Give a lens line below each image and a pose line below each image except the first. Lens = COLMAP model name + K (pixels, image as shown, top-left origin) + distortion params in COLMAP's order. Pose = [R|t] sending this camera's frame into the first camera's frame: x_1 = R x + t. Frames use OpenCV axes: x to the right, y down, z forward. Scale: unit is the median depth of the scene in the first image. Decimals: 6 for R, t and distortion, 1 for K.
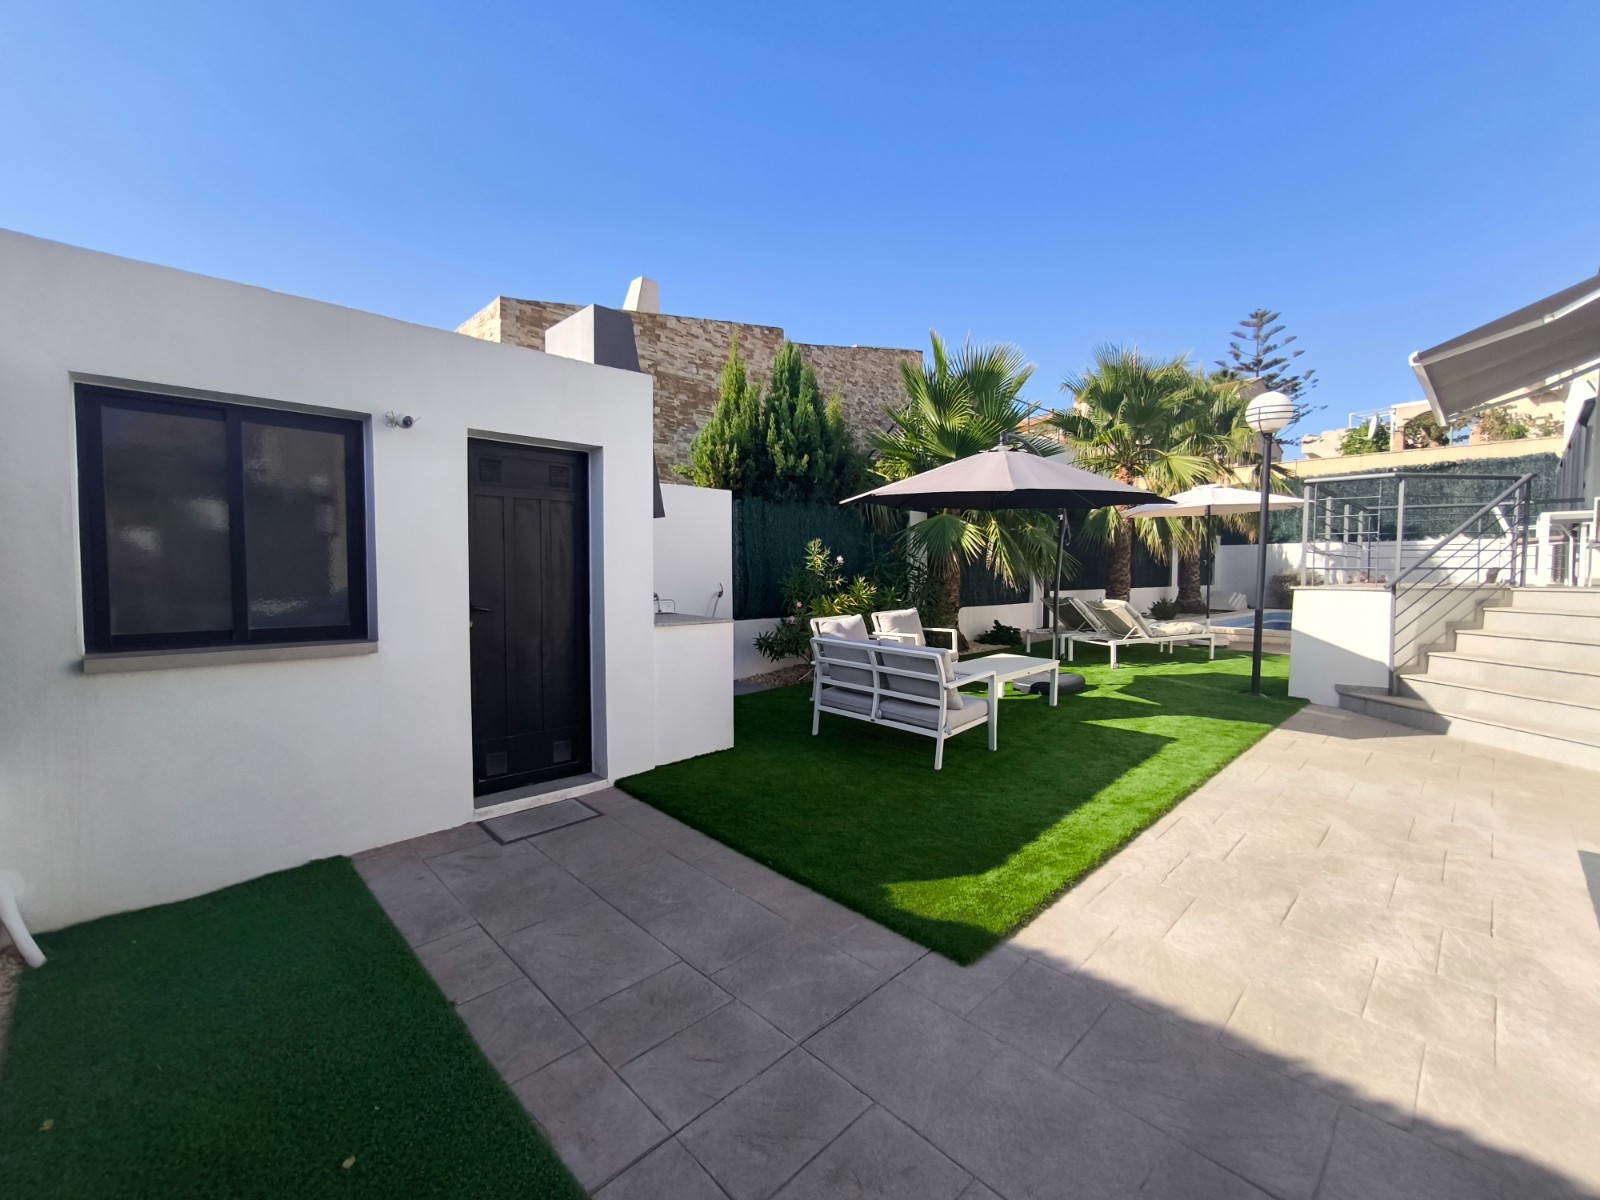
lens RADIAL K [[686.1, 0, 805.9], [0, 686.1, 591.6], [0, 0, 1]] dist [-0.022317, 0.018380]
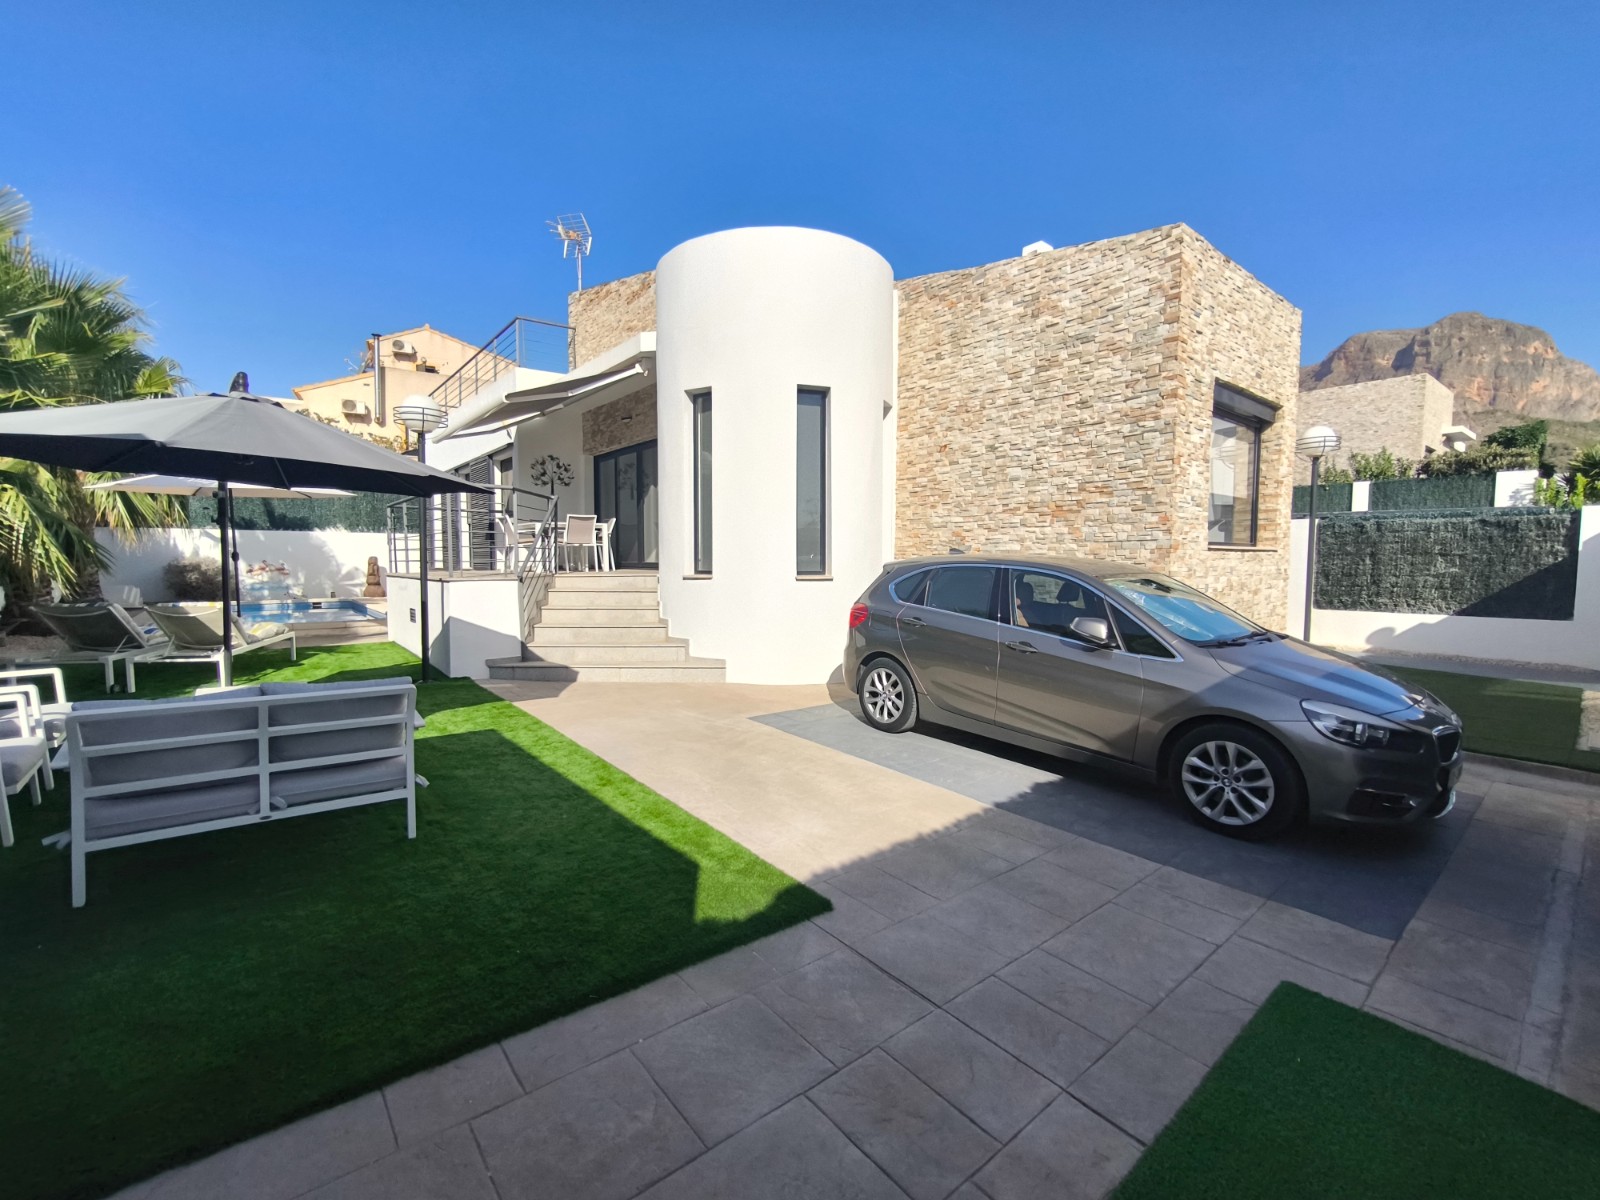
lens RADIAL K [[686.1, 0, 805.9], [0, 686.1, 591.6], [0, 0, 1]] dist [-0.022317, 0.018380]
pose [[0.079318, -0.048142, 0.995686, -0.621986], [0.026938, 0.998572, 0.046136, -0.039415], [-0.996485, 0.023162, 0.080501, 0.627444]]
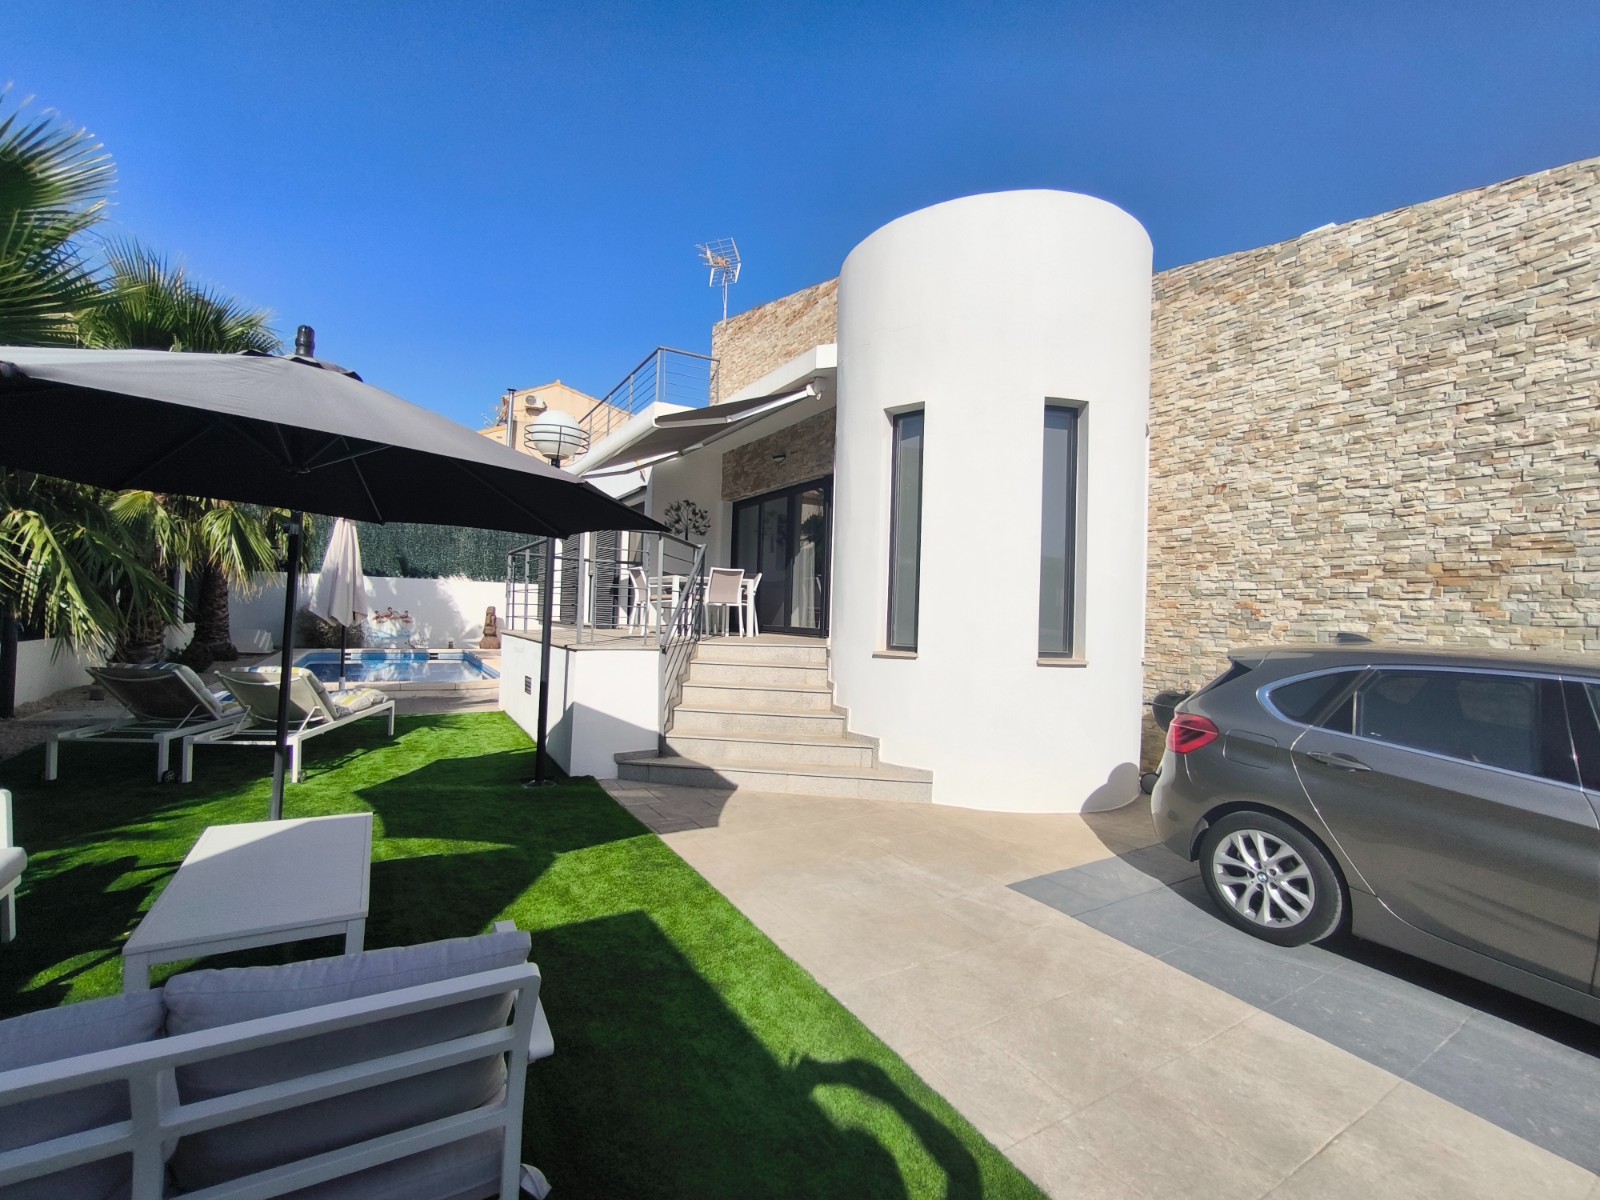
lens RADIAL K [[686.1, 0, 805.9], [0, 686.1, 591.6], [0, 0, 1]] dist [-0.022317, 0.018380]
pose [[0.213790, 0.039790, 0.976069, -0.109511], [-0.003930, 0.999197, -0.039872, -0.077046], [-0.976872, 0.004689, 0.213774, 0.995589]]
